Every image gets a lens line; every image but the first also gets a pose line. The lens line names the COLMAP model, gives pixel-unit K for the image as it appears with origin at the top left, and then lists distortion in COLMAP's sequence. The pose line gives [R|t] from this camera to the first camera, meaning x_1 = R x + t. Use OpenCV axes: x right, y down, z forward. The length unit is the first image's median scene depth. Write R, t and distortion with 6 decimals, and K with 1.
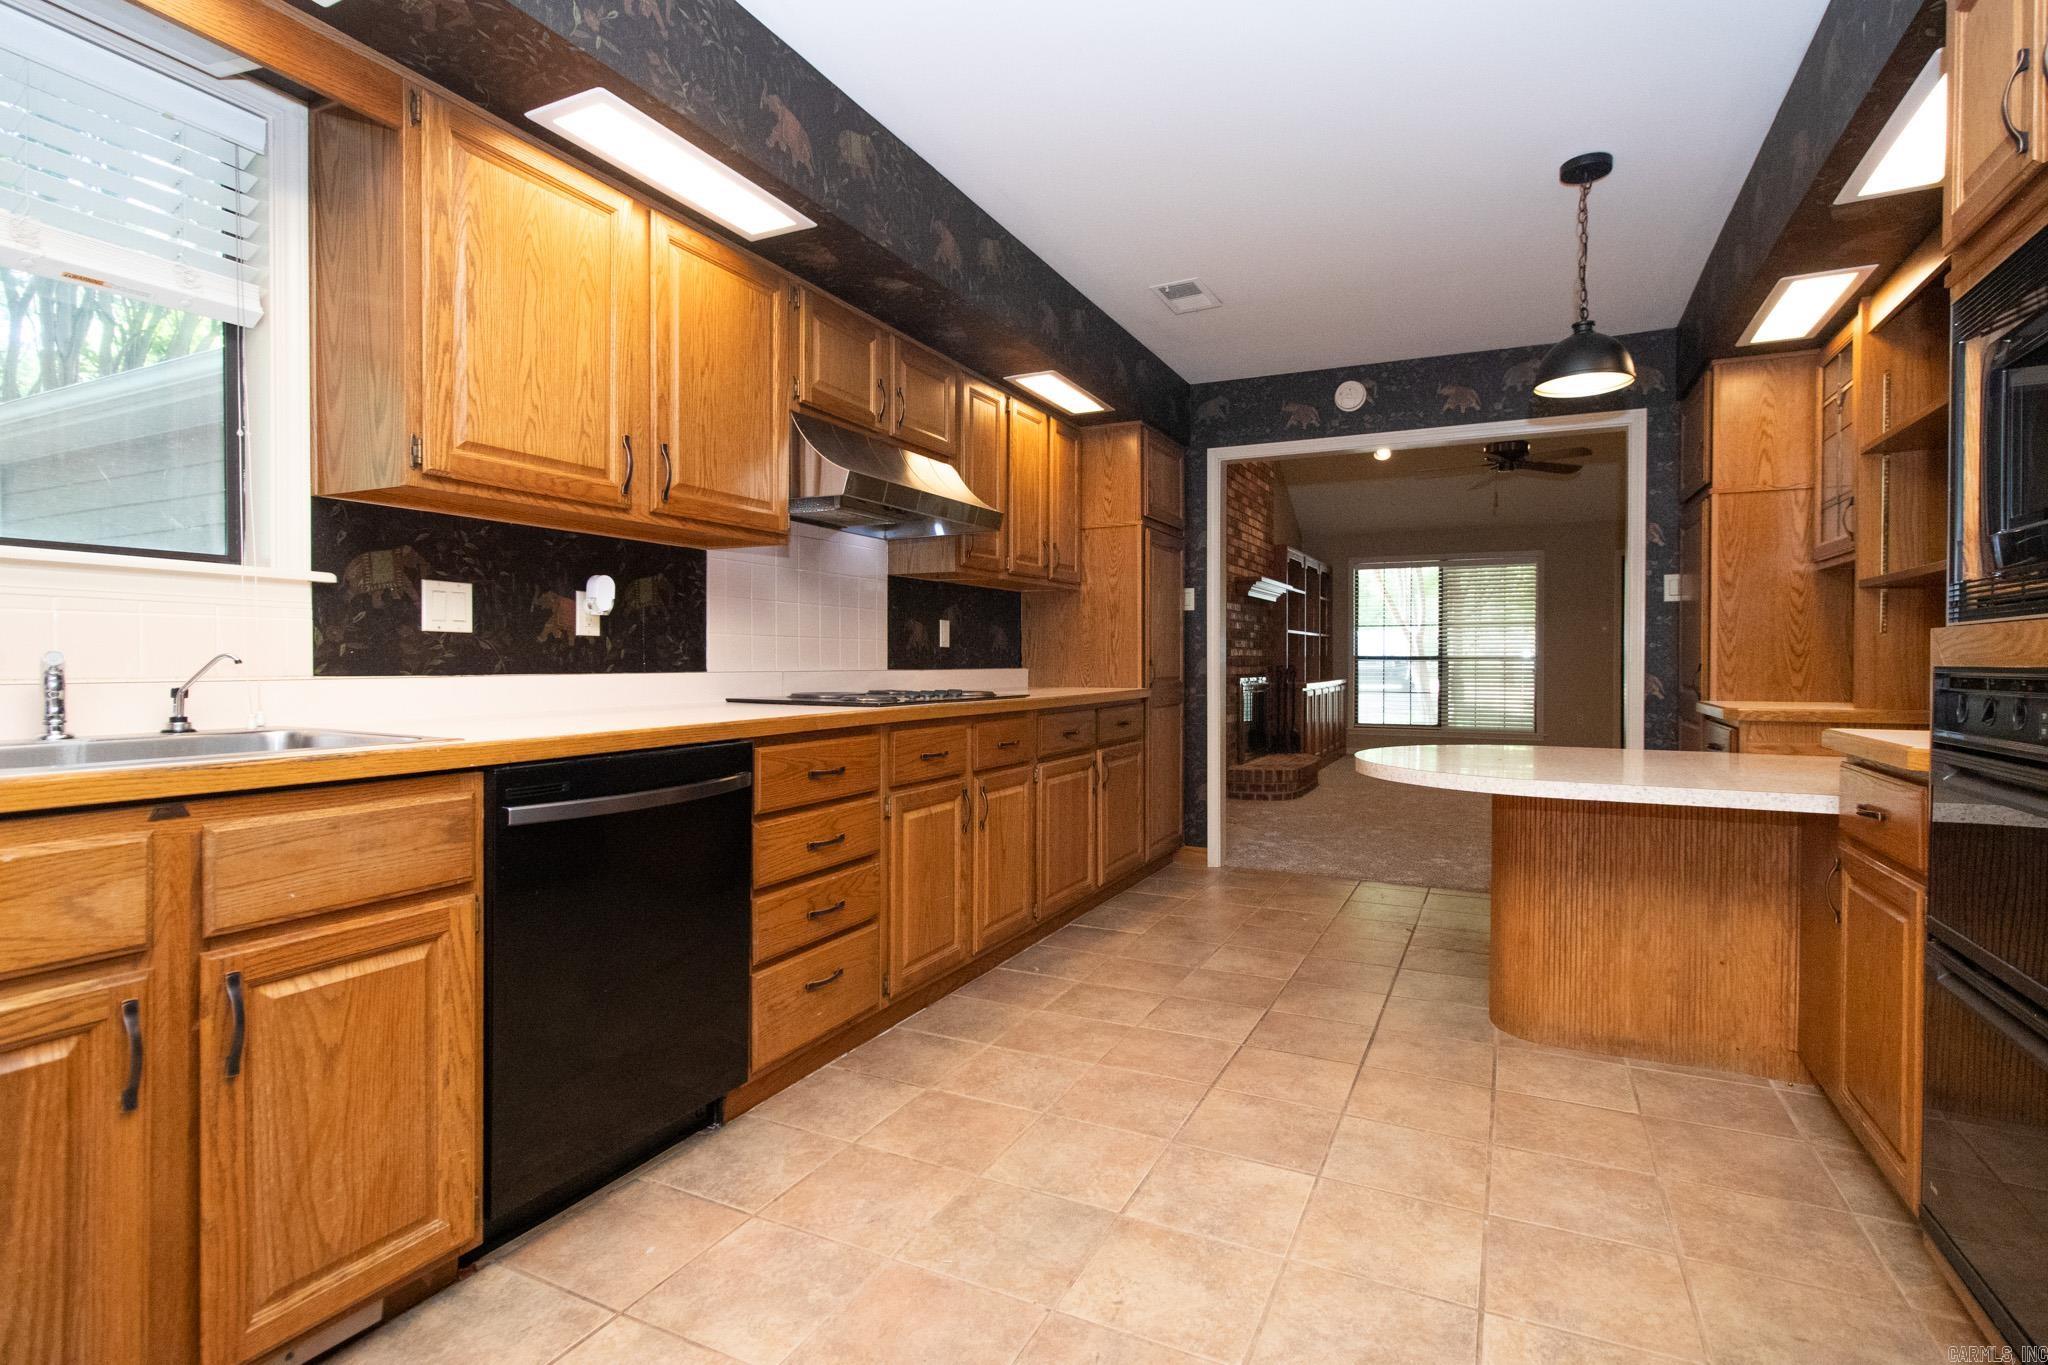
lens RADIAL K [[1009.5, 0, 988.3], [0, 1009.5, 668.2], [0, 0, 1]] dist [0.002642, 0.000260]
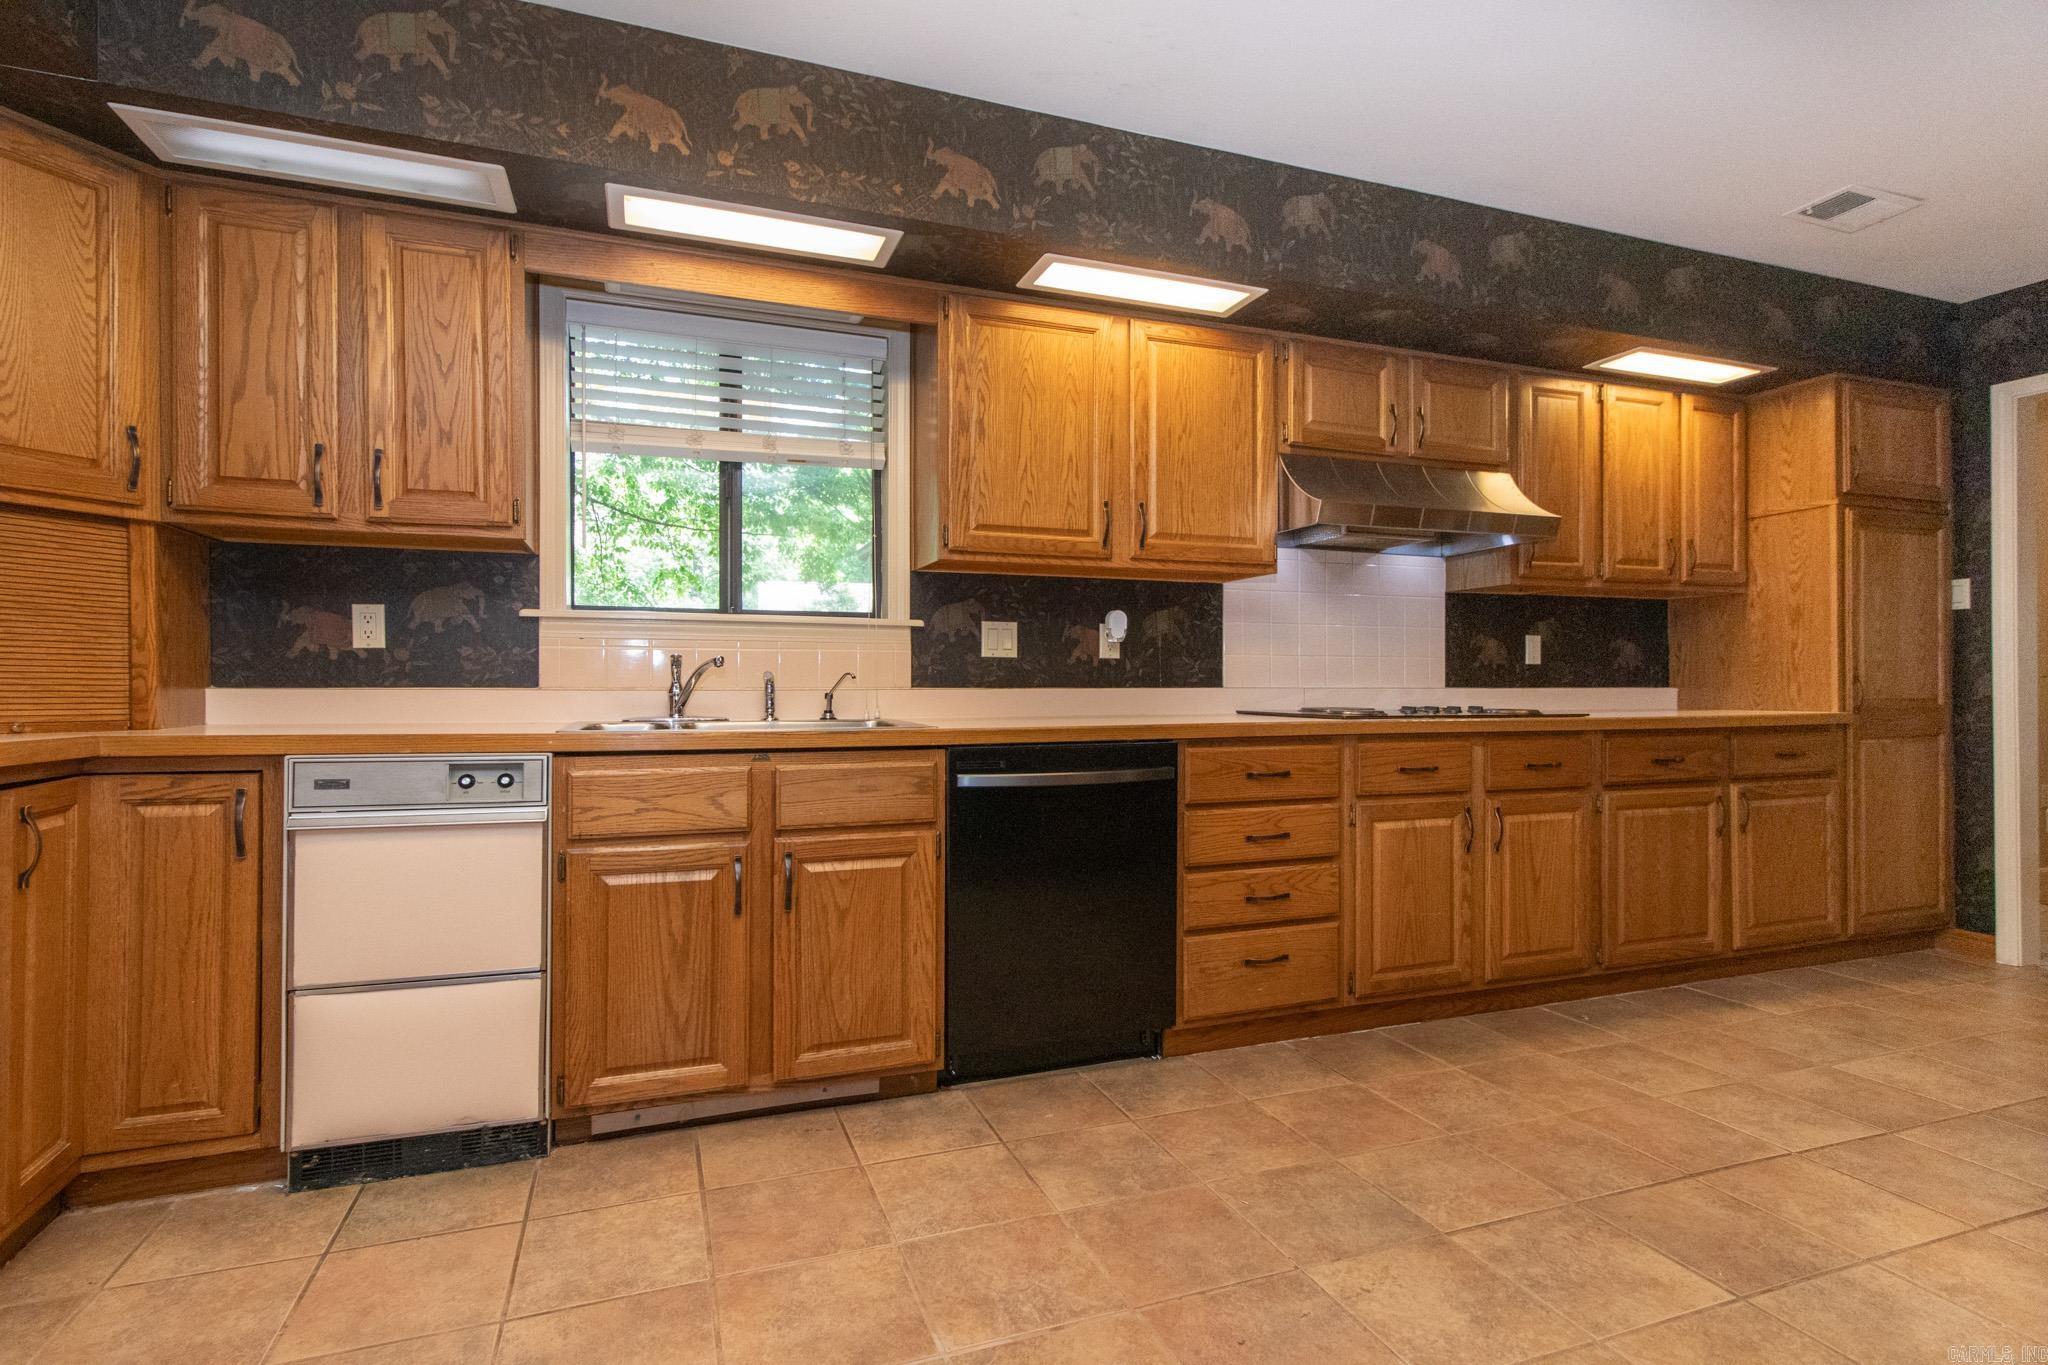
lens RADIAL K [[965.6, 0, 1001.7], [0, 965.6, 678.3], [0, 0, 1]] dist [0.003656, 0.000831]
pose [[0.731859, -0.009917, -0.681384, 0.360336], [-0.002330, 0.999852, -0.017055, 0.015360], [0.681452, 0.014070, 0.731728, 0.012471]]
